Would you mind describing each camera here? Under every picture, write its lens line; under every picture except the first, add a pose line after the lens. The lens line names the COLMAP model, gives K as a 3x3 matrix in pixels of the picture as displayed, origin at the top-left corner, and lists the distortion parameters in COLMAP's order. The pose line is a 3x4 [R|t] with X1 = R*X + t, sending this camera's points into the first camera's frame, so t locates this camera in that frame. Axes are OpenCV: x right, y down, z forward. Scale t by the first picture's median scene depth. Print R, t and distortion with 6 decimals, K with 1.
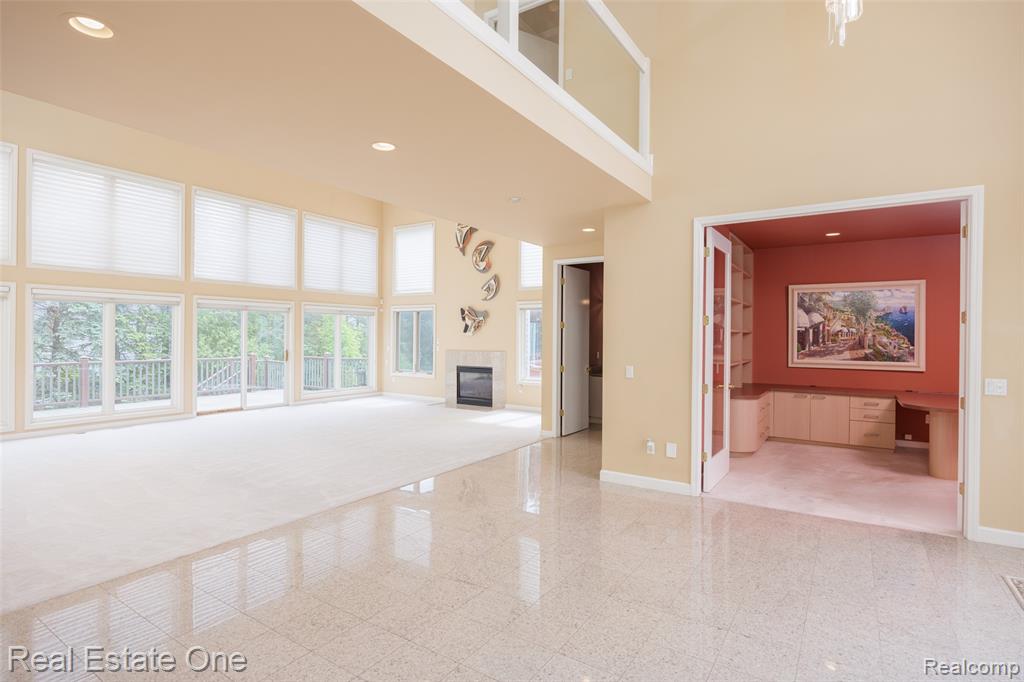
lens RADIAL K [[499.3, 0, 508.5], [0, 499.3, 335.3], [0, 0, 1]] dist [-0.002849, -0.001785]
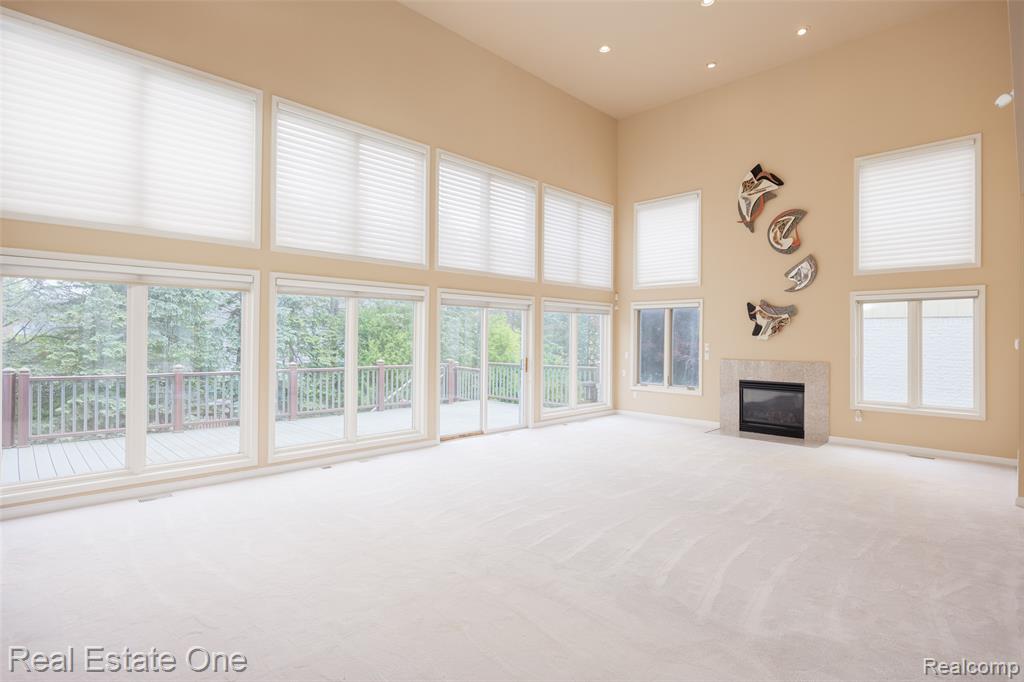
lens RADIAL K [[499.3, 0, 517.6], [0, 499.3, 336.0], [0, 0, 1]] dist [-0.002849, -0.001785]
pose [[0.981571, -0.000410, -0.191099, -0.357415], [-0.000313, 0.999993, -0.003752, -0.002508], [0.191099, 0.003743, 0.981564, 0.254142]]
